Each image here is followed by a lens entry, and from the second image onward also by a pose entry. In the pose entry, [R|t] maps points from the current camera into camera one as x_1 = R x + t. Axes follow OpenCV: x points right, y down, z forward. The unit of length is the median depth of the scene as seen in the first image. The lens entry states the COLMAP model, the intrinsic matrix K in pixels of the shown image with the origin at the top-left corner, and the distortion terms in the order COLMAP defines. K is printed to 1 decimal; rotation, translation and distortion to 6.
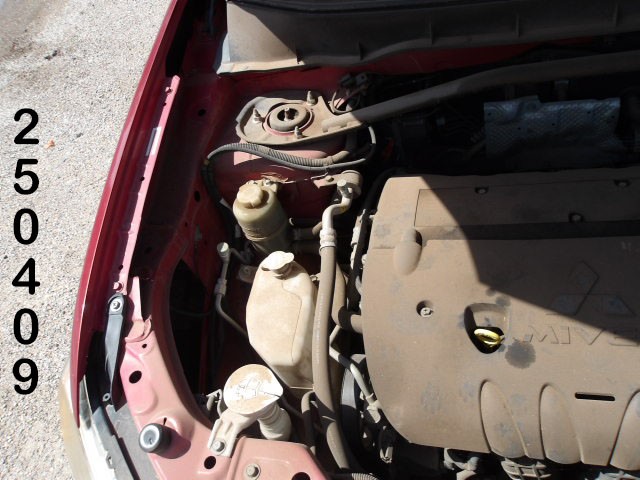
lens RADIAL K [[522.8, 0, 320.7], [0, 522.8, 239.8], [0, 0, 1]] dist [0.000935, 0.002629]
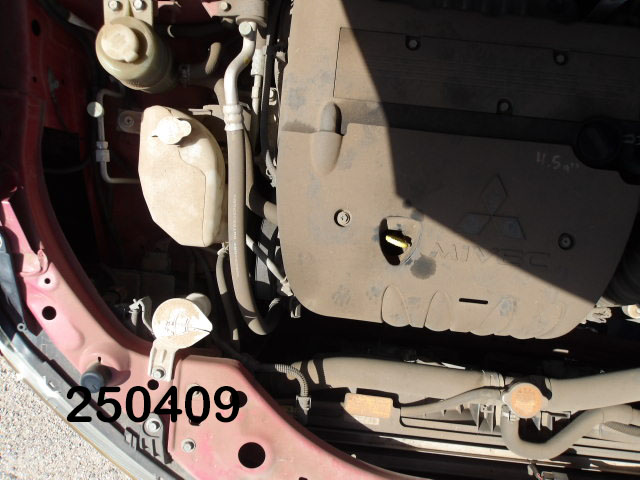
lens RADIAL K [[522.8, 0, 319.9], [0, 522.8, 239.6], [0, 0, 1]] dist [0.000935, 0.002629]
pose [[0.965026, -0.104733, 0.240325, -0.085254], [-0.091834, 0.723588, 0.684096, -0.510065], [-0.245543, -0.682240, 0.688663, 0.289211]]
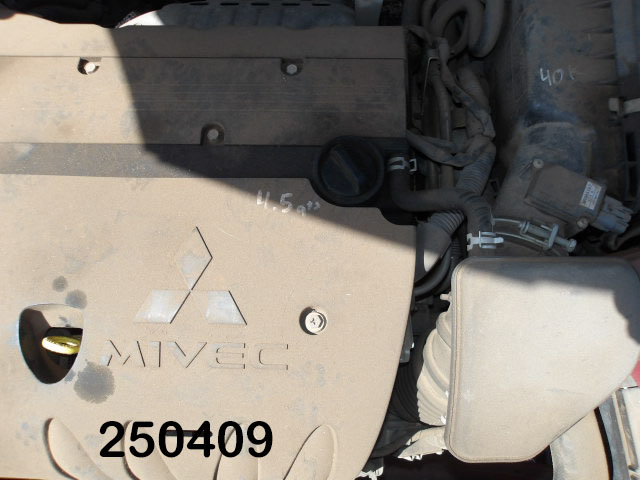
lens RADIAL K [[522.8, 0, 320.2], [0, 522.8, 237.6], [0, 0, 1]] dist [0.000935, 0.002629]
pose [[0.956680, -0.122621, 0.264061, 0.455050], [-0.021678, 0.874462, 0.484609, -0.264655], [-0.290334, -0.469340, 0.833922, 0.377122]]
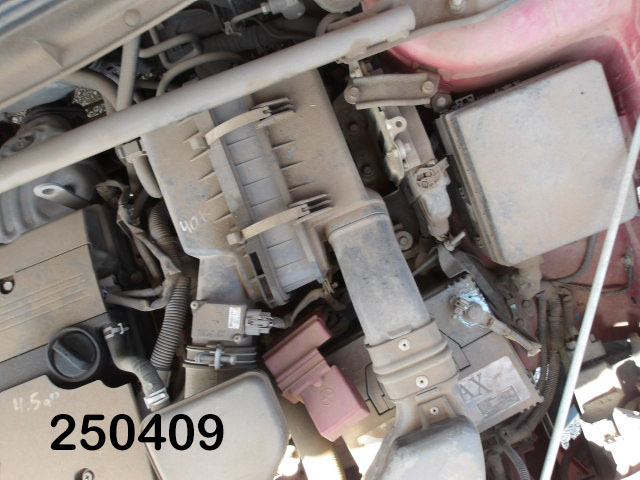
lens RADIAL K [[522.8, 0, 318.8], [0, 522.8, 244.0], [0, 0, 1]] dist [0.000935, 0.002629]
pose [[0.819347, -0.514387, 0.253134, 0.886361], [0.292319, 0.754677, 0.587378, -0.545441], [-0.493174, -0.407270, 0.768707, 0.174134]]
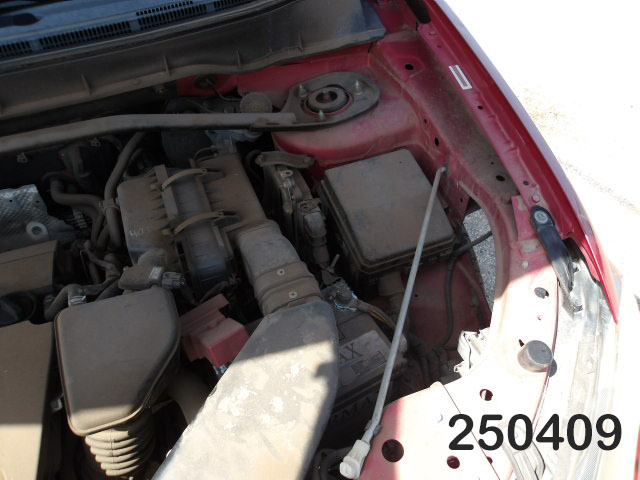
lens RADIAL K [[522.8, 0, 320.9], [0, 522.8, 243.6], [0, 0, 1]] dist [0.000935, 0.002629]
pose [[0.806113, -0.184799, 0.562166, 0.612957], [0.251916, 0.966774, -0.043428, 0.054378], [-0.535462, 0.176626, 0.825883, -0.241877]]
